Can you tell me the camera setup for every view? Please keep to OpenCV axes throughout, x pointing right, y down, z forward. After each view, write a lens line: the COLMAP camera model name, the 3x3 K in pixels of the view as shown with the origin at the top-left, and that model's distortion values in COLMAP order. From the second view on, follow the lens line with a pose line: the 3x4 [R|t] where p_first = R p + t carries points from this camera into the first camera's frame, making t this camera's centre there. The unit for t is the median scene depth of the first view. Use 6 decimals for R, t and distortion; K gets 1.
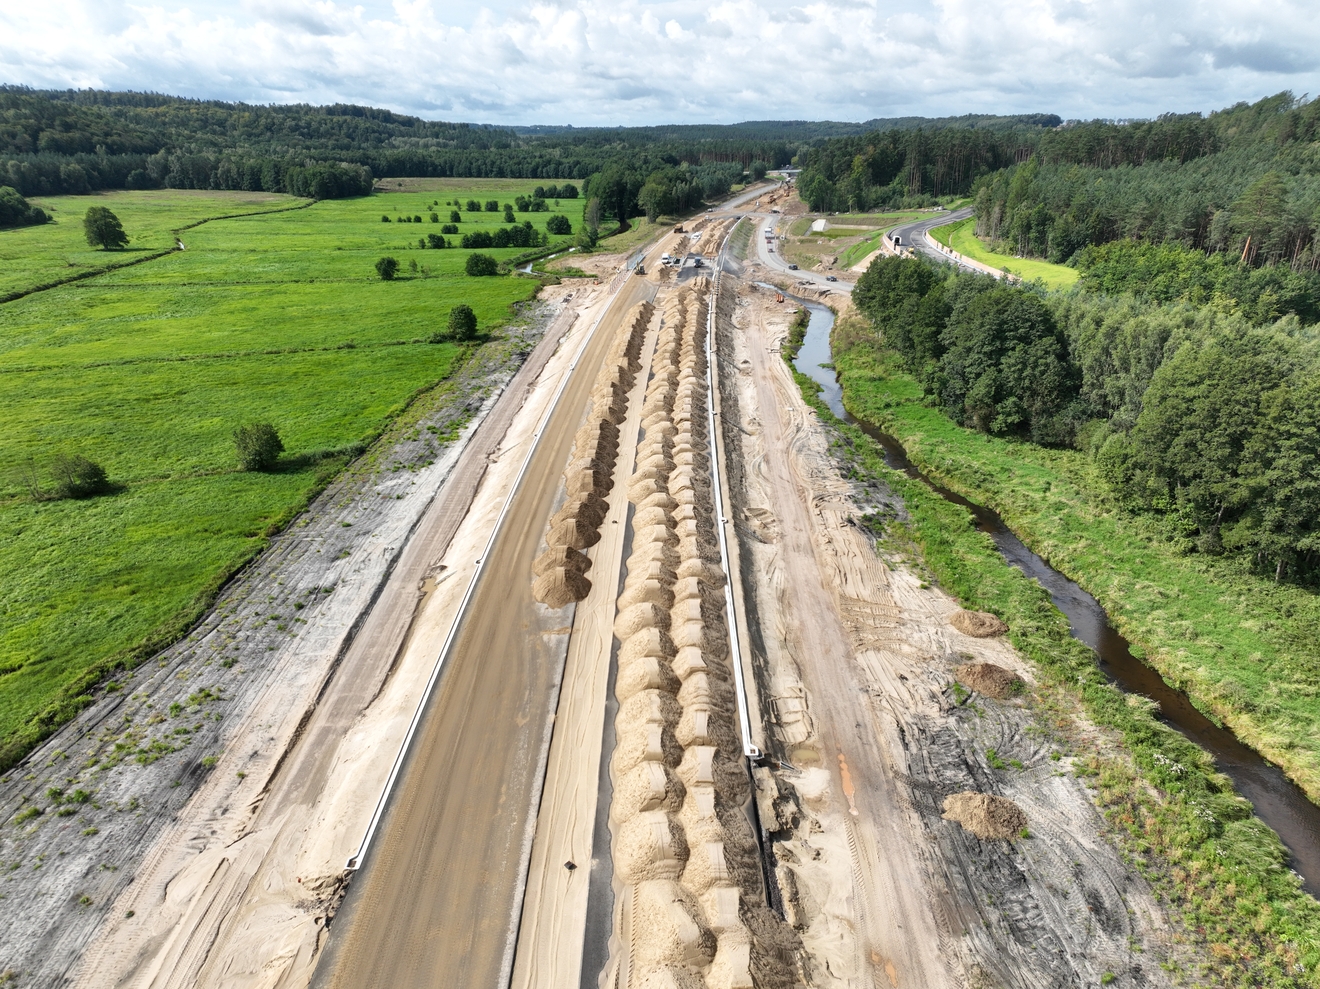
lens RADIAL K [[929.2, 0, 660.0], [0, 929.2, 494.5], [0, 0, 1]] dist [-0.002238, 0.022249]
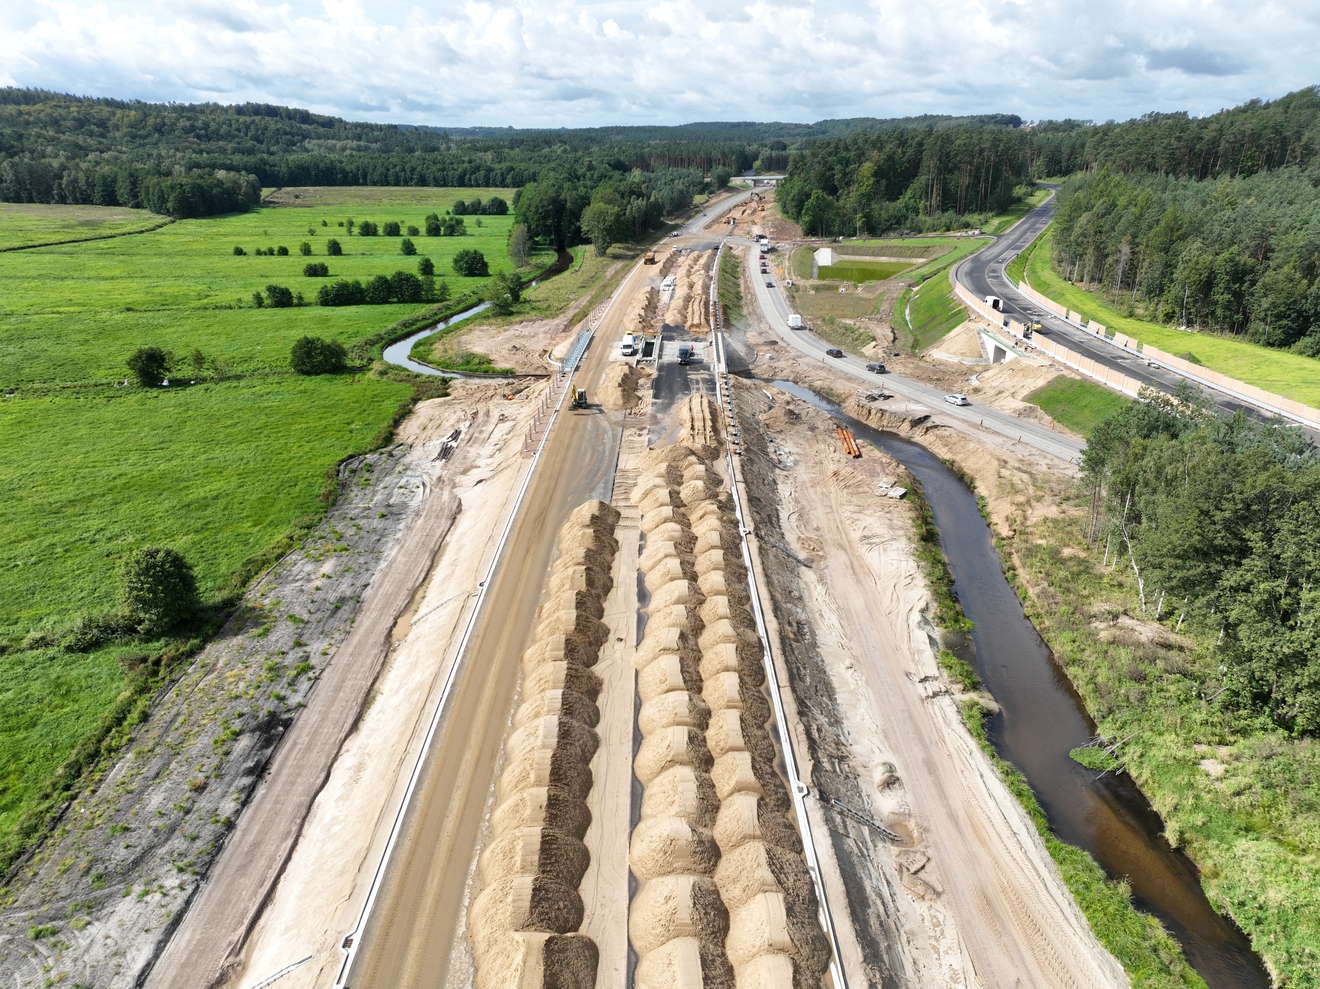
lens RADIAL K [[929.2, 0, 660.0], [0, 929.2, 494.5], [0, 0, 1]] dist [-0.002238, 0.022249]
pose [[0.998371, -0.022345, 0.052494, -0.003750], [0.022422, 0.999748, -0.000873, -0.085869], [-0.052462, 0.002048, 0.998621, 0.221723]]
